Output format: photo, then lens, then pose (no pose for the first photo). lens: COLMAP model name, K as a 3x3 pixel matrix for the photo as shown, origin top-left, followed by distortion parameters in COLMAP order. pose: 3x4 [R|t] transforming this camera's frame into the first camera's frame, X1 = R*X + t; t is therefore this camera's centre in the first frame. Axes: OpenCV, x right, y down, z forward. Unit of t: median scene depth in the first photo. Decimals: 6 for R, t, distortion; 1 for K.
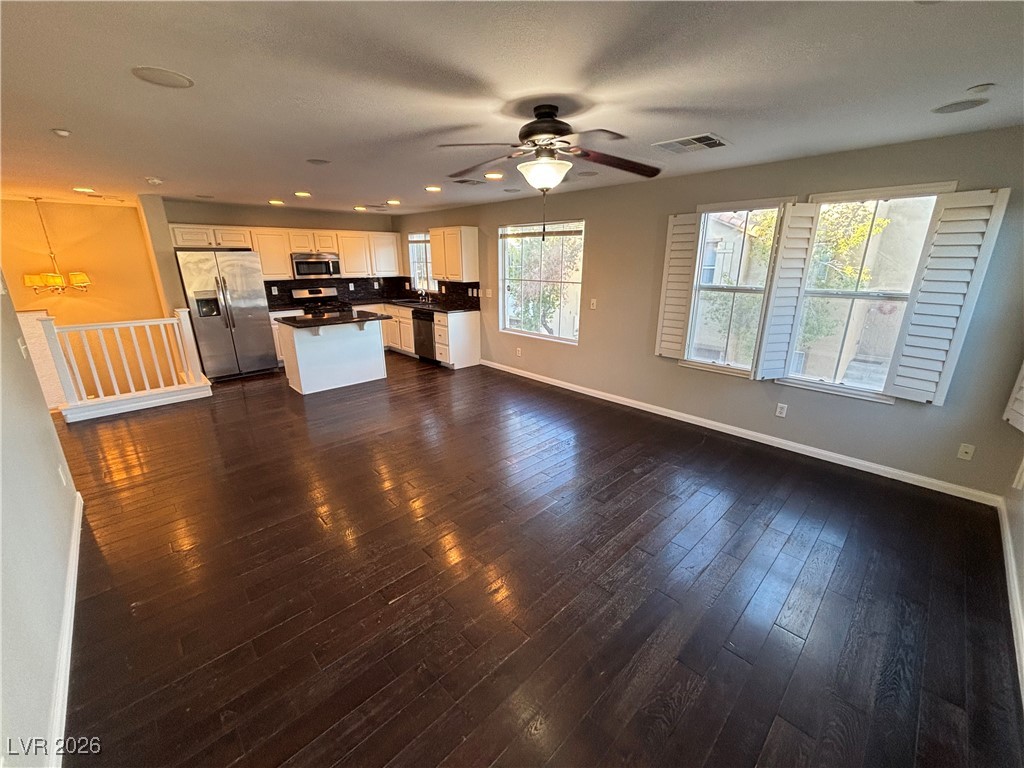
lens RADIAL K [[412.0, 0, 513.6], [0, 412.0, 381.5], [0, 0, 1]] dist [-0.003187, 0.001574]
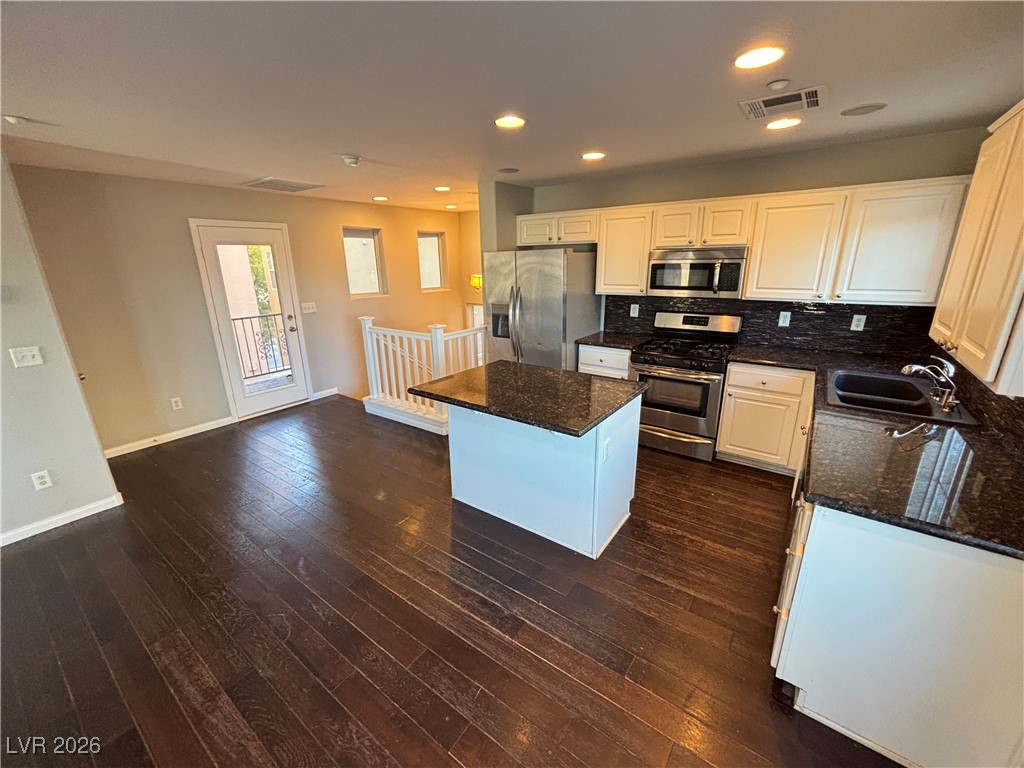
lens RADIAL K [[412.0, 0, 514.7], [0, 412.0, 382.4], [0, 0, 1]] dist [-0.003187, 0.001574]
pose [[0.178571, 0.280275, -0.943164, 0.003016], [-0.266997, 0.936407, 0.227716, -0.233360], [0.947008, 0.211158, 0.242048, 0.773005]]
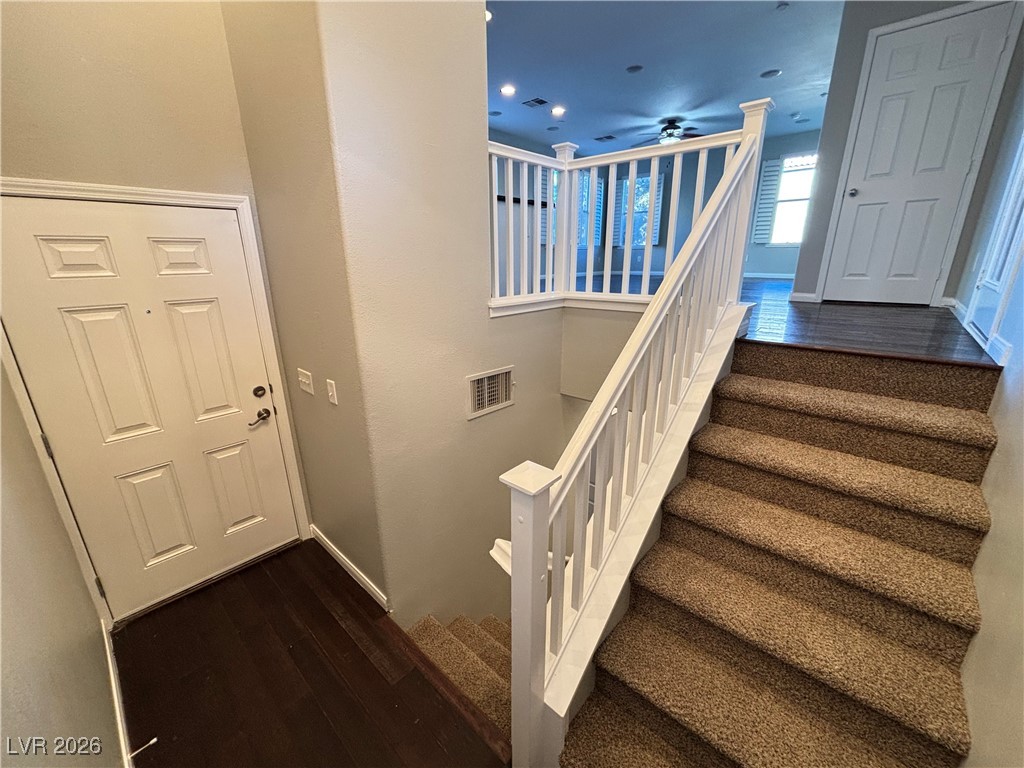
lens RADIAL K [[412.0, 0, 509.5], [0, 412.0, 385.8], [0, 0, 1]] dist [-0.003187, 0.001574]
pose [[-0.073538, -0.295349, 0.952555, -1.115090], [0.293003, 0.906590, 0.303717, -0.061753], [-0.953279, 0.301437, 0.019869, 0.918170]]
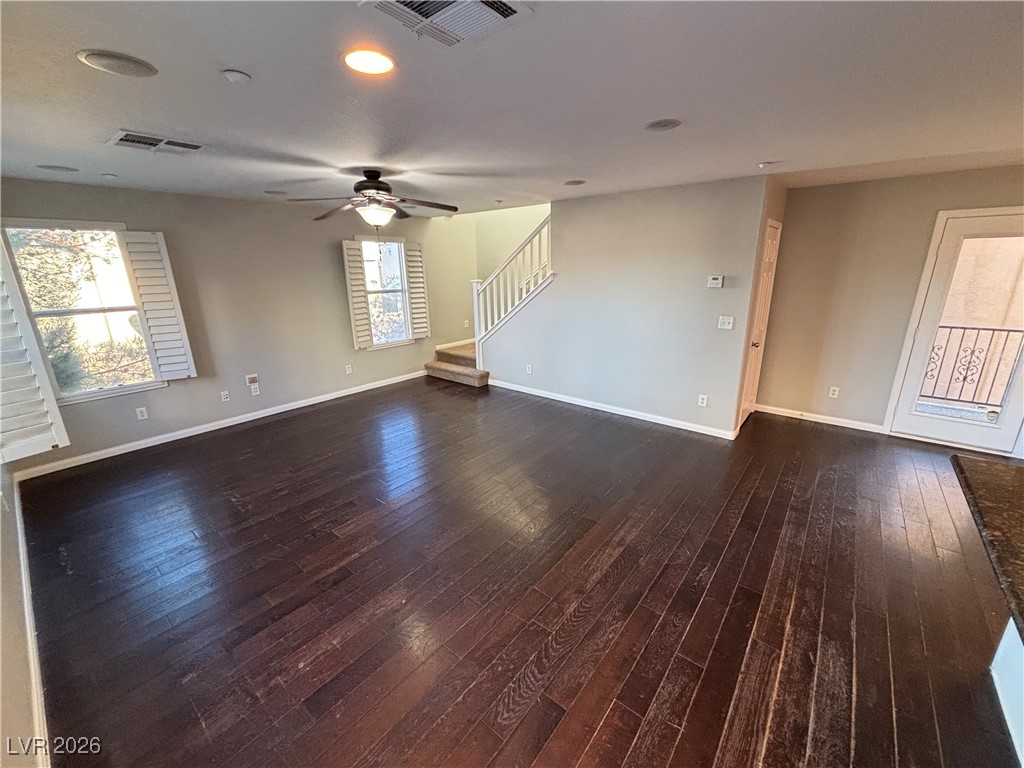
lens RADIAL K [[412.0, 0, 515.9], [0, 412.0, 393.6], [0, 0, 1]] dist [-0.003187, 0.001574]
pose [[-0.992514, 0.052110, -0.110452, -0.084253], [-0.018503, 0.829798, 0.557758, -0.291195], [0.120717, 0.555626, -0.822622, 0.947571]]
